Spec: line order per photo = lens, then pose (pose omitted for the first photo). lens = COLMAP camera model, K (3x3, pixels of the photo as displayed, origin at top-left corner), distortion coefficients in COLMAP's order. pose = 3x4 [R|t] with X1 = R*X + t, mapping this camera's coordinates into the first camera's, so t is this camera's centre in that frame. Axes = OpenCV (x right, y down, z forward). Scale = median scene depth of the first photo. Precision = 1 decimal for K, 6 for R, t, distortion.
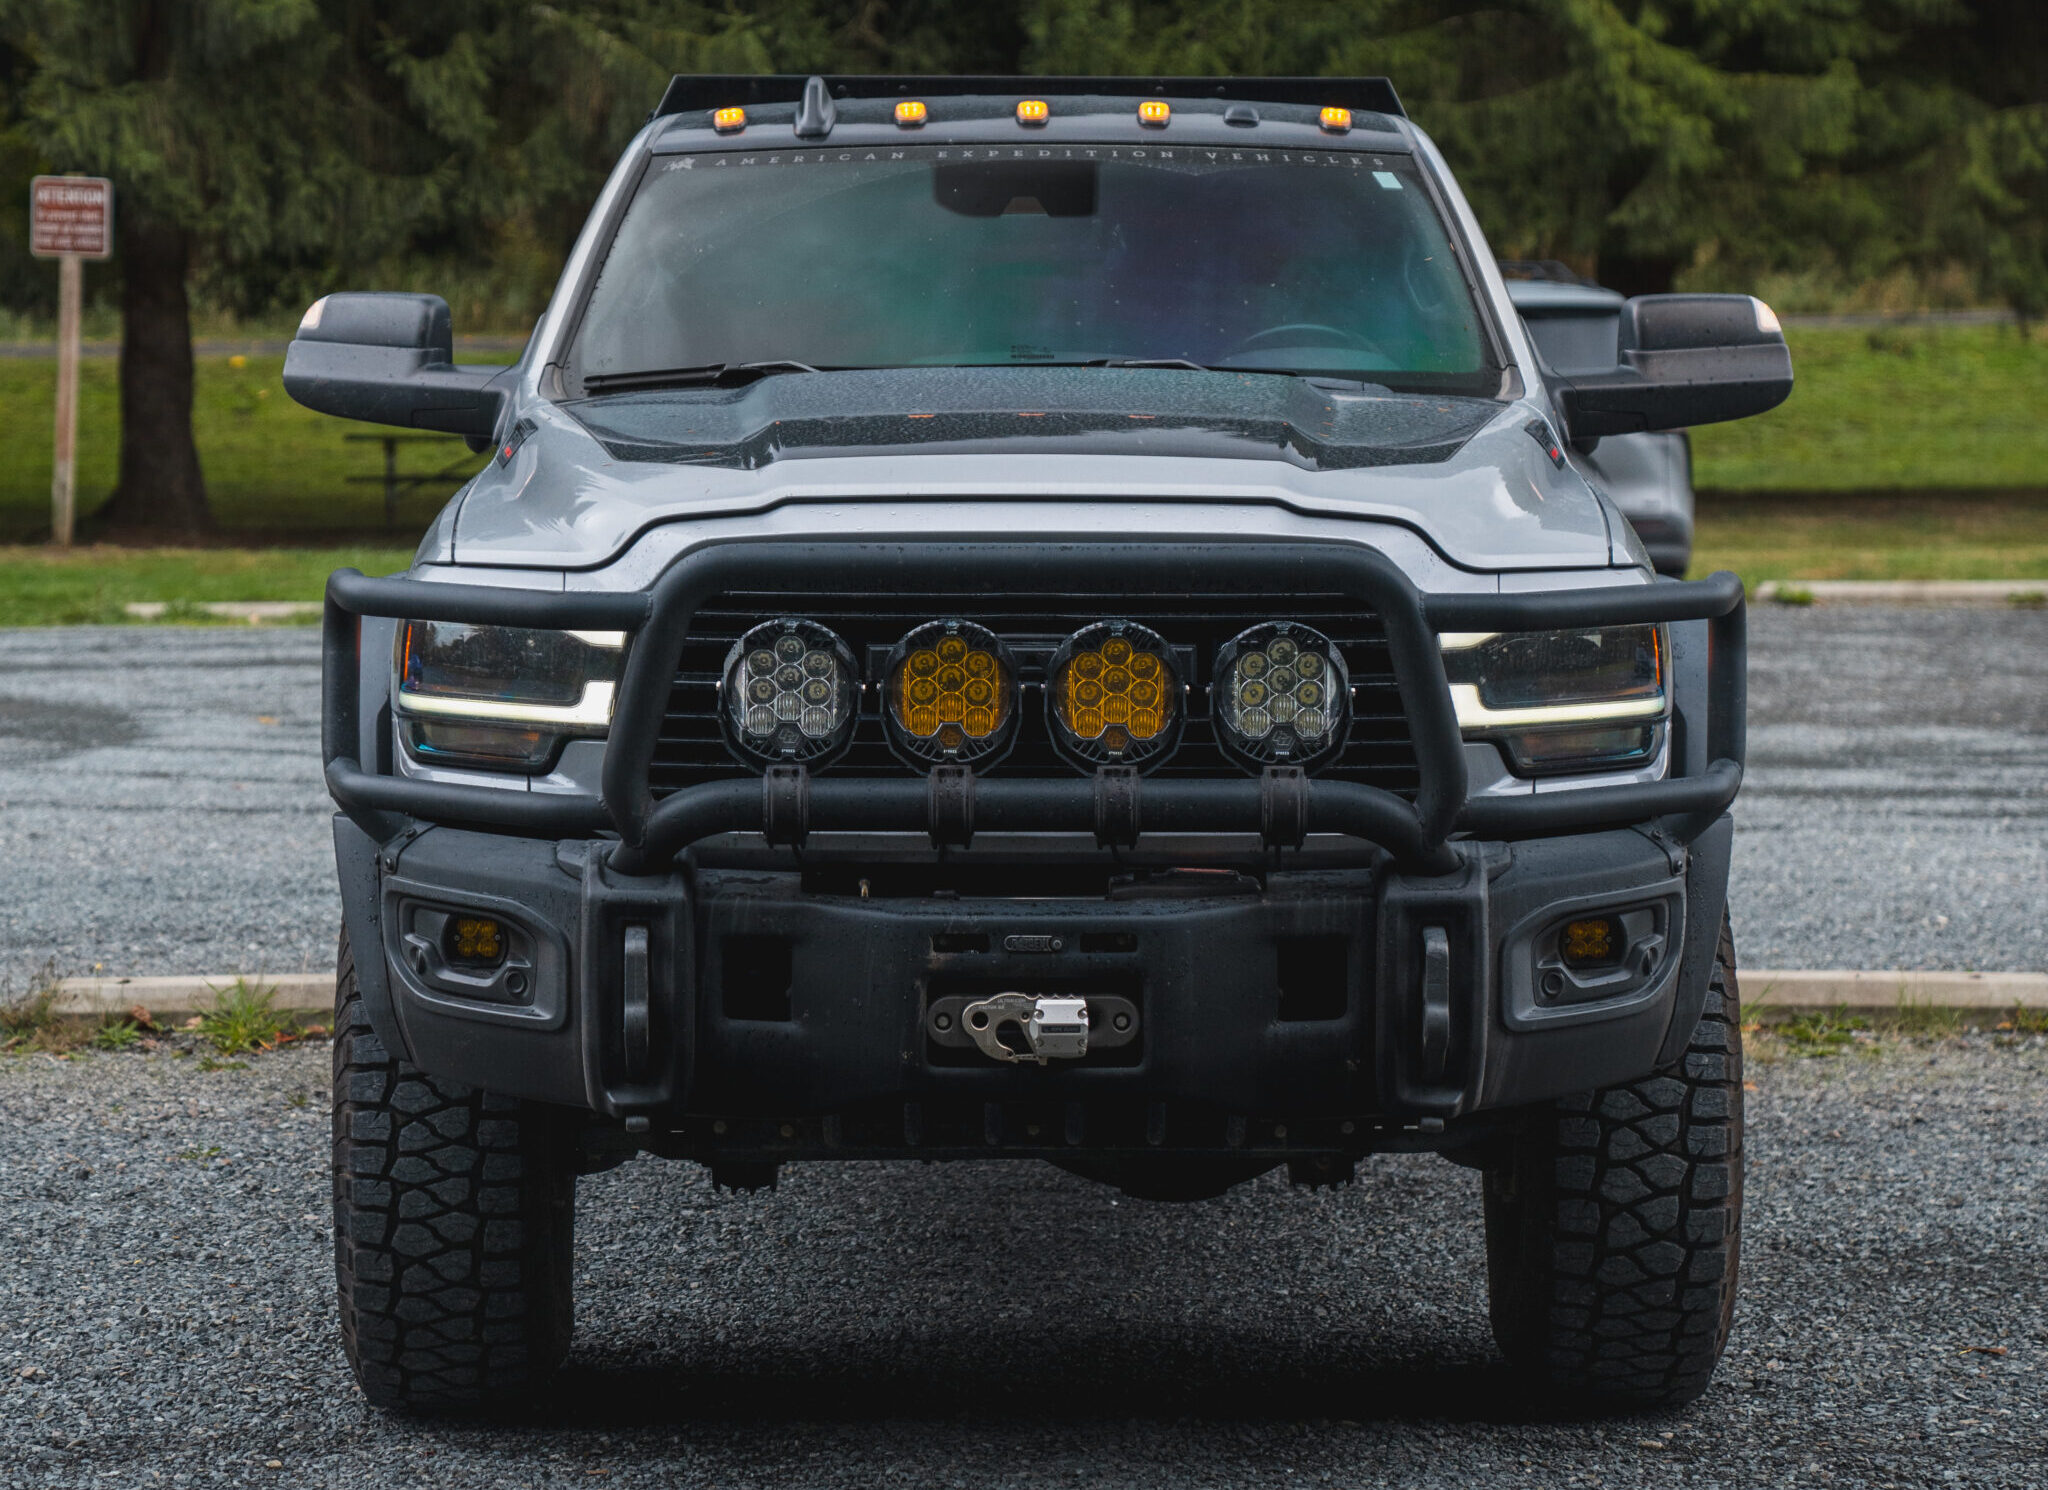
lens RADIAL K [[5906.3, 0, 1022.3], [0, 5906.3, 729.6], [0, 0, 1]] dist [0.508445, 0.000000]
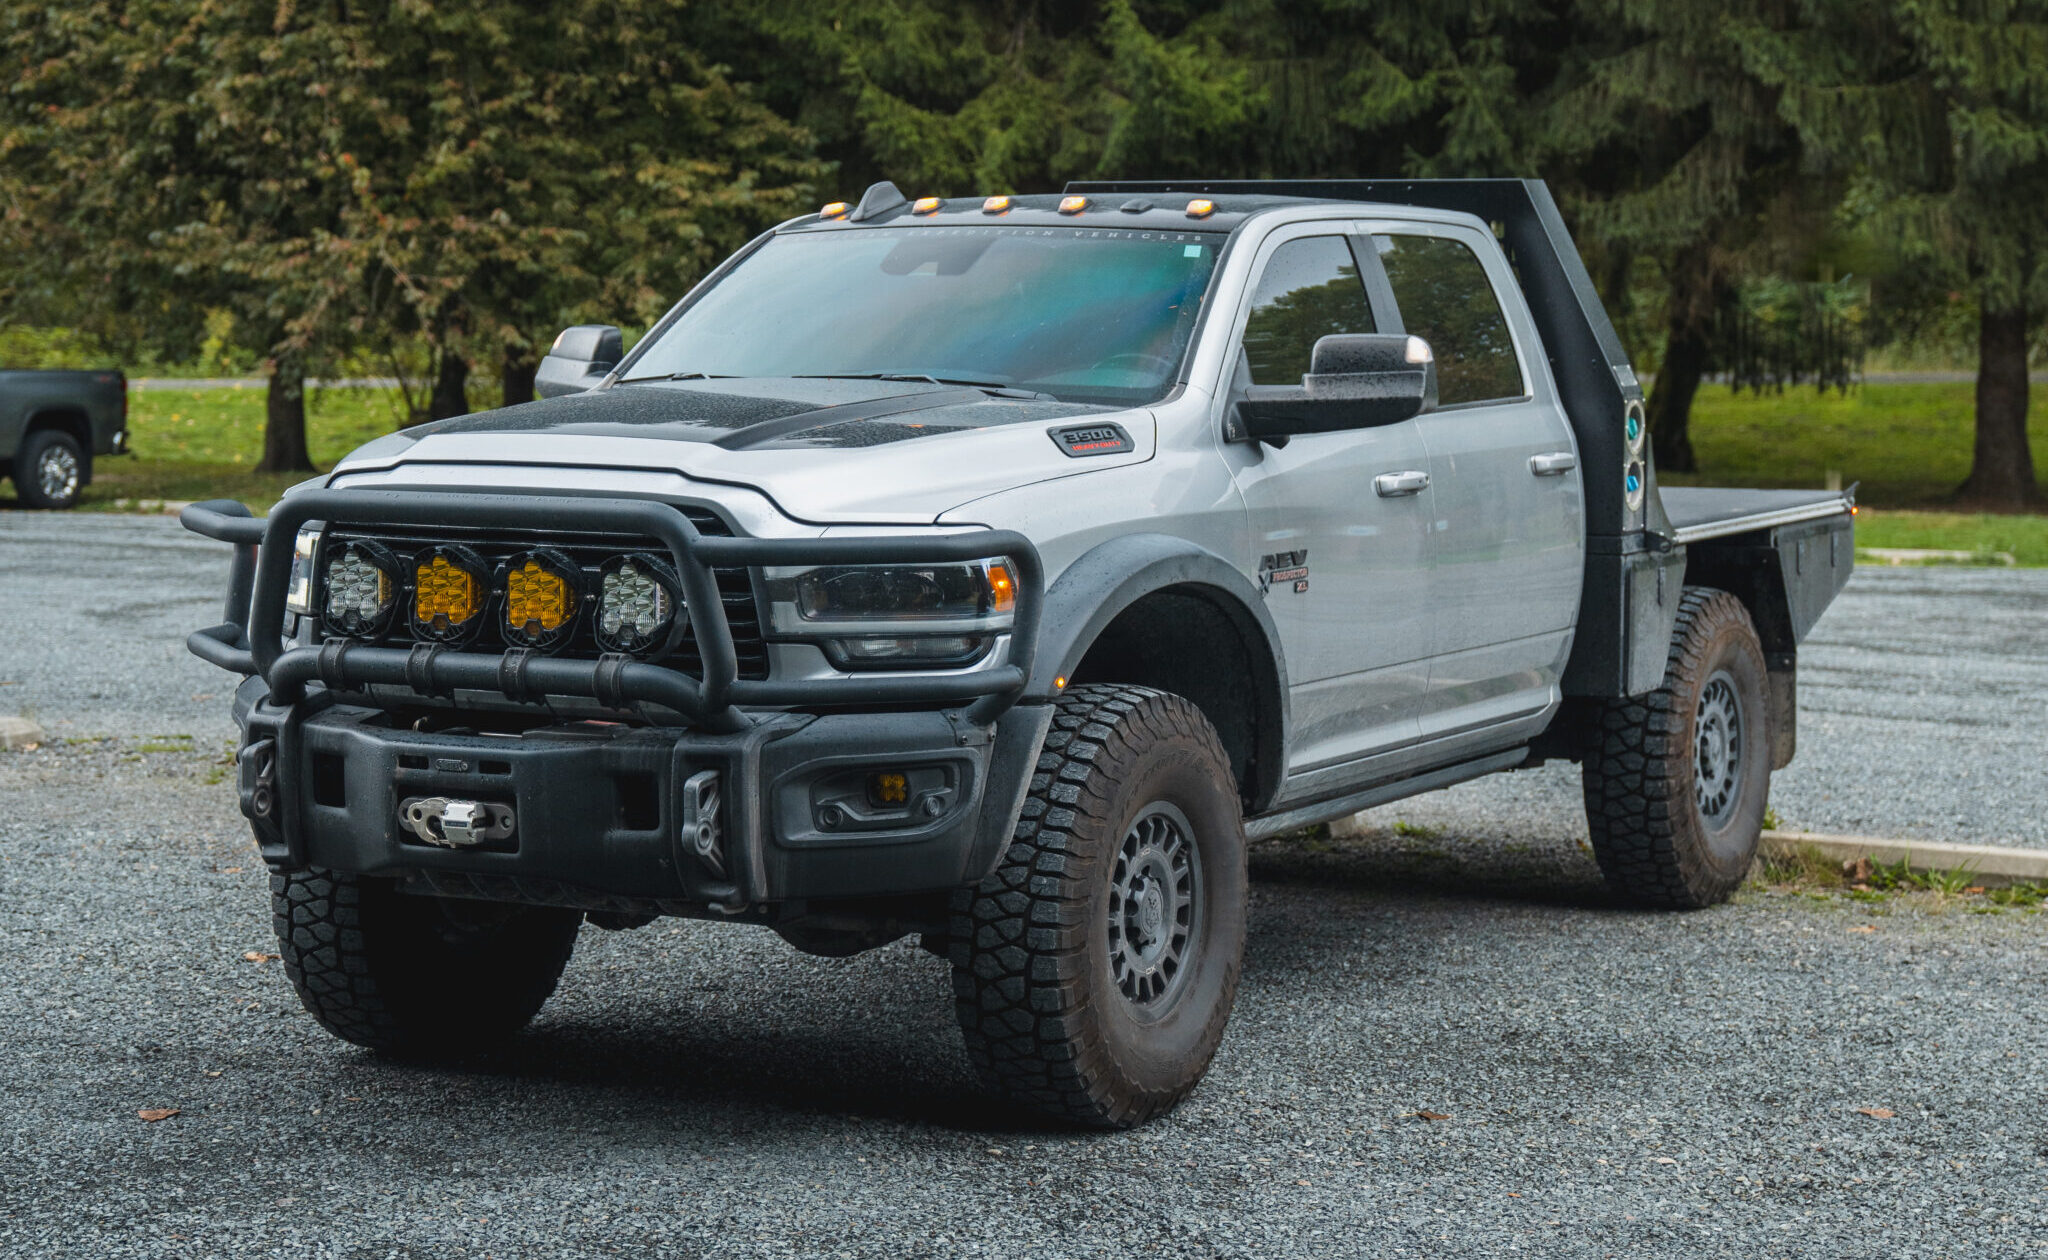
lens RADIAL K [[3976.4, 0, 1050.1], [0, 3976.4, 567.0], [0, 0, 1]] dist [0.071354, 0.000000]
pose [[0.879698, 0.034572, -0.474274, 0.578211], [-0.041931, 0.999108, -0.004944, -0.013863], [0.473680, 0.024236, 0.880364, 0.188843]]
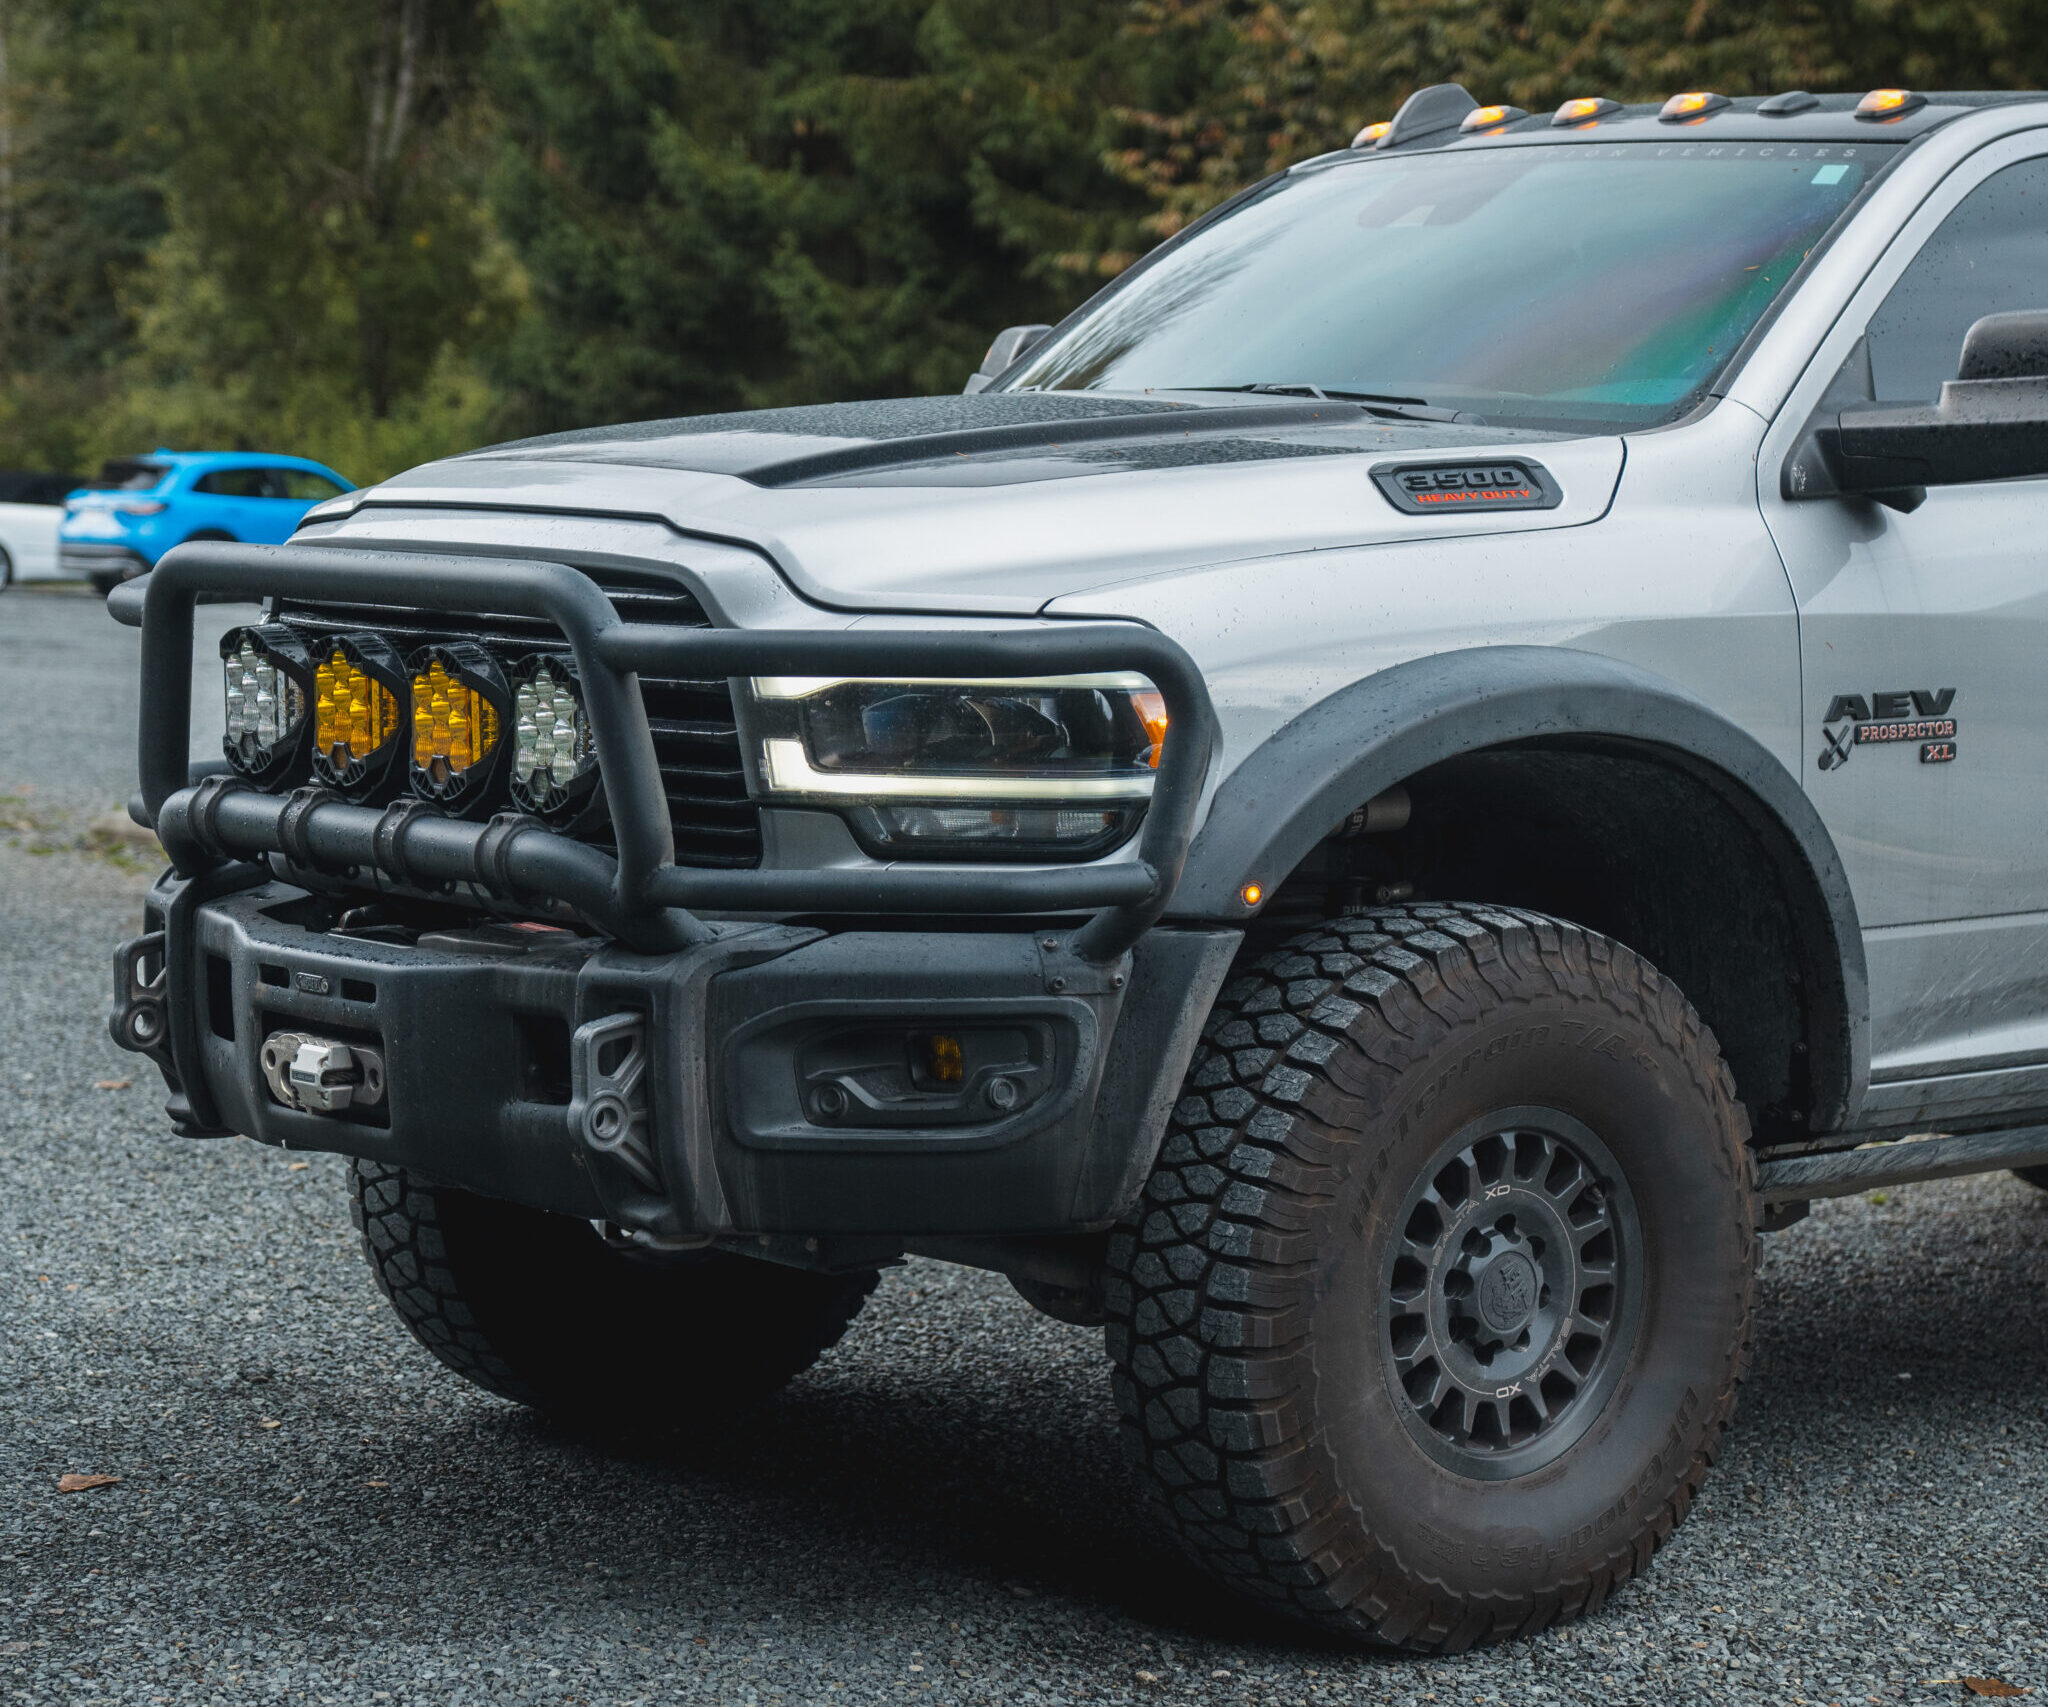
lens RADIAL K [[4873.5, 0, 1034.8], [0, 4873.5, 1061.0], [0, 0, 1]] dist [0.193577, 0.000000]
pose [[0.635342, 0.108043, -0.764635, 0.634297], [-0.071925, 0.994139, 0.080709, -0.020723], [0.768874, 0.003718, 0.639390, 0.574700]]
